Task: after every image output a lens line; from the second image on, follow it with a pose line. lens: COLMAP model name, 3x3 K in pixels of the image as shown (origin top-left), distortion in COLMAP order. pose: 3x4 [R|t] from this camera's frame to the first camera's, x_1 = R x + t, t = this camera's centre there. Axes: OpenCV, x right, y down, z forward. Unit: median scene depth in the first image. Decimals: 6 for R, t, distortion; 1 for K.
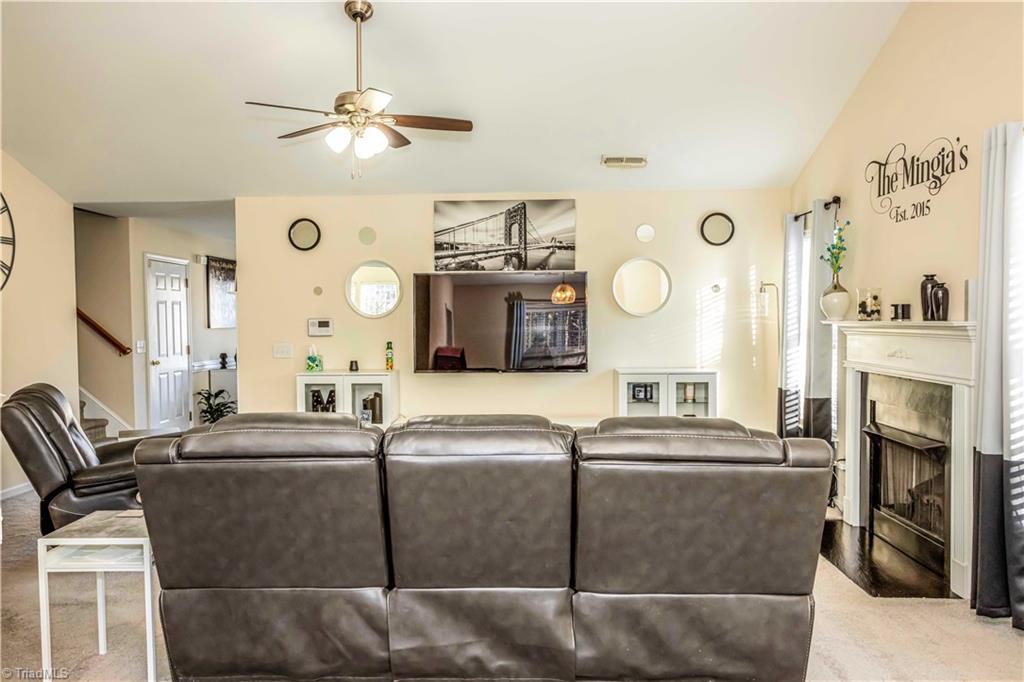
lens RADIAL K [[799.9, 0, 502.1], [0, 799.9, 346.9], [0, 0, 1]] dist [-0.000784, 0.006537]
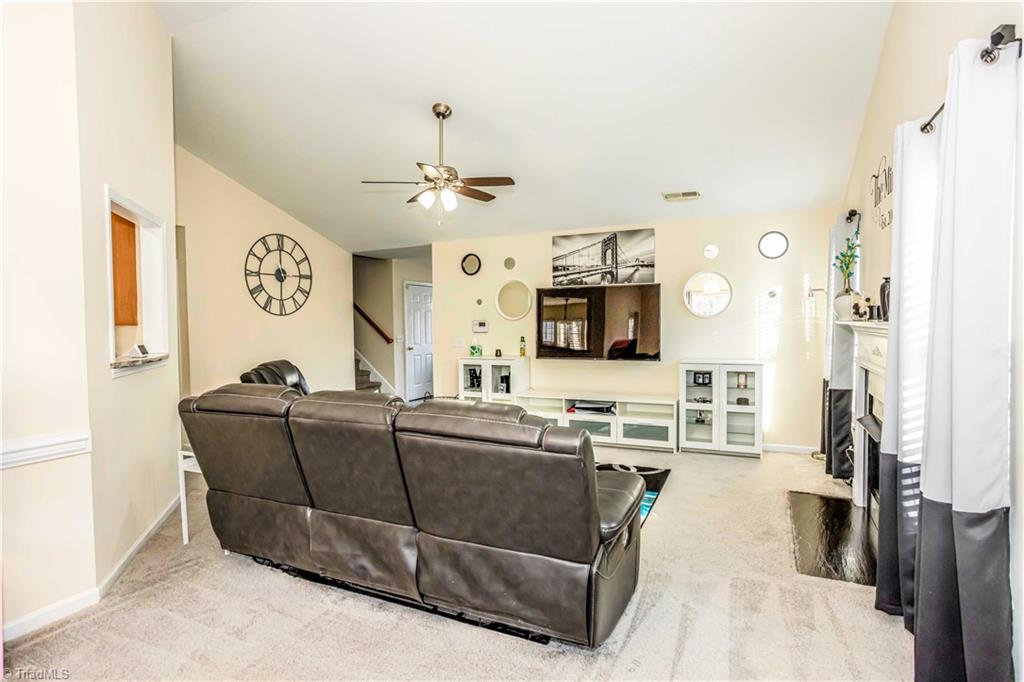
lens RADIAL K [[542.6, 0, 501.1], [0, 542.6, 339.2], [0, 0, 1]] dist [-0.035105, 0.002284]
pose [[0.913854, 0.008657, -0.405950, 0.222254], [-0.008186, 0.999962, 0.002897, -0.004316], [0.405960, 0.000676, 0.913890, 0.095969]]
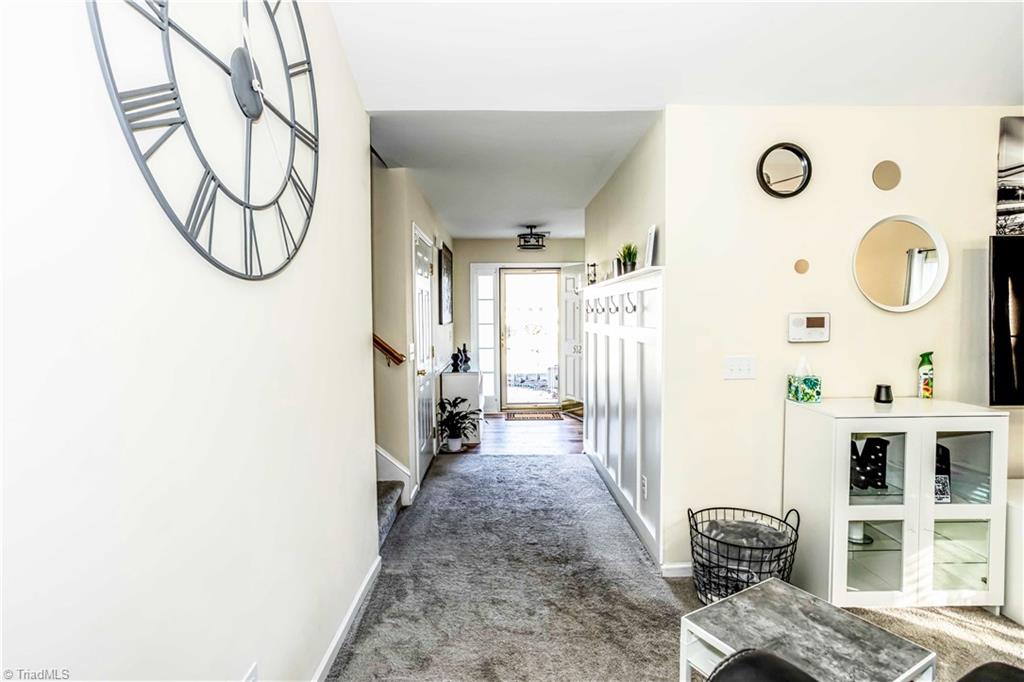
lens RADIAL K [[525.0, 0, 512.3], [0, 525.0, 339.0], [0, 0, 1]] dist [-0.027945, 0.015734]
pose [[0.996654, -0.001538, 0.081728, -0.488182], [0.000450, 0.999911, 0.013331, -0.021762], [-0.081741, -0.013250, 0.996566, 0.646659]]
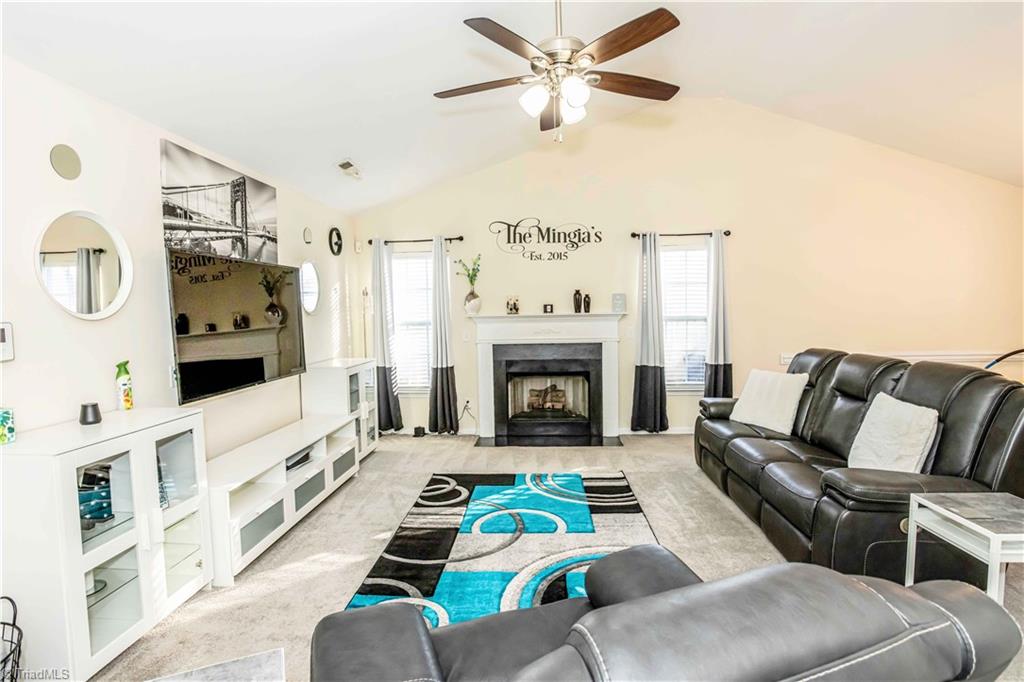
lens RADIAL K [[525.0, 0, 499.3], [0, 525.0, 336.8], [0, 0, 1]] dist [-0.027945, 0.015734]
pose [[0.041583, -0.047740, 0.997994, -0.506300], [0.051001, 0.997657, 0.045599, -0.027517], [-0.997833, 0.049003, 0.043920, 0.723765]]
